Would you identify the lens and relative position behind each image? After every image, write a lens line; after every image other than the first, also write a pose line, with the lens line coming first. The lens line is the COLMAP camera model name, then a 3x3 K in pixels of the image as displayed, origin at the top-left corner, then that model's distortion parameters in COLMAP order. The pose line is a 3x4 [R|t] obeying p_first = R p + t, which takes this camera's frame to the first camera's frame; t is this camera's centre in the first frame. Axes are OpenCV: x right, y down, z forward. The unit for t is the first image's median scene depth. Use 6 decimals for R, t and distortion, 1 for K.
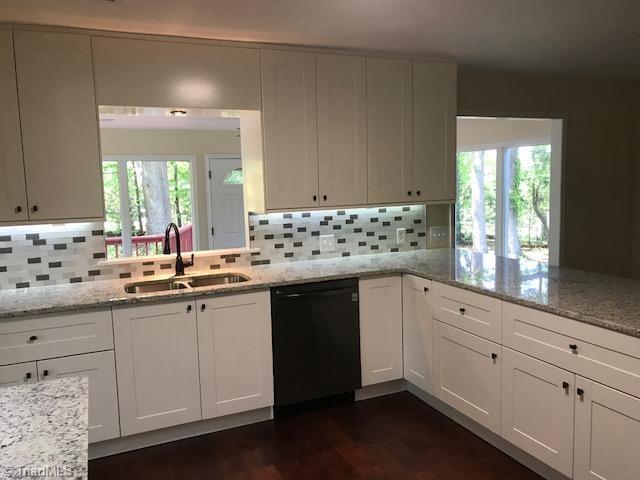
lens RADIAL K [[508.8, 0, 319.8], [0, 508.8, 235.1], [0, 0, 1]] dist [-0.037479, -0.024546]
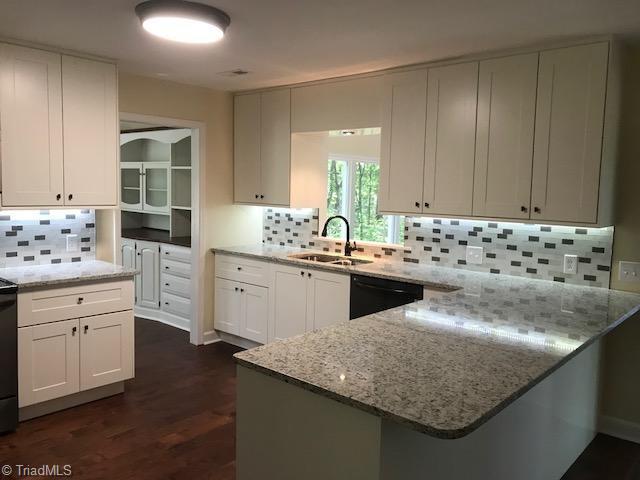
lens RADIAL K [[508.8, 0, 319.0], [0, 508.8, 240.9], [0, 0, 1]] dist [-0.037479, -0.024546]
pose [[0.388045, 0.129254, -0.912532, 0.786320], [-0.130582, 0.987839, 0.084392, -0.053922], [0.912343, 0.086412, 0.400205, 0.352896]]
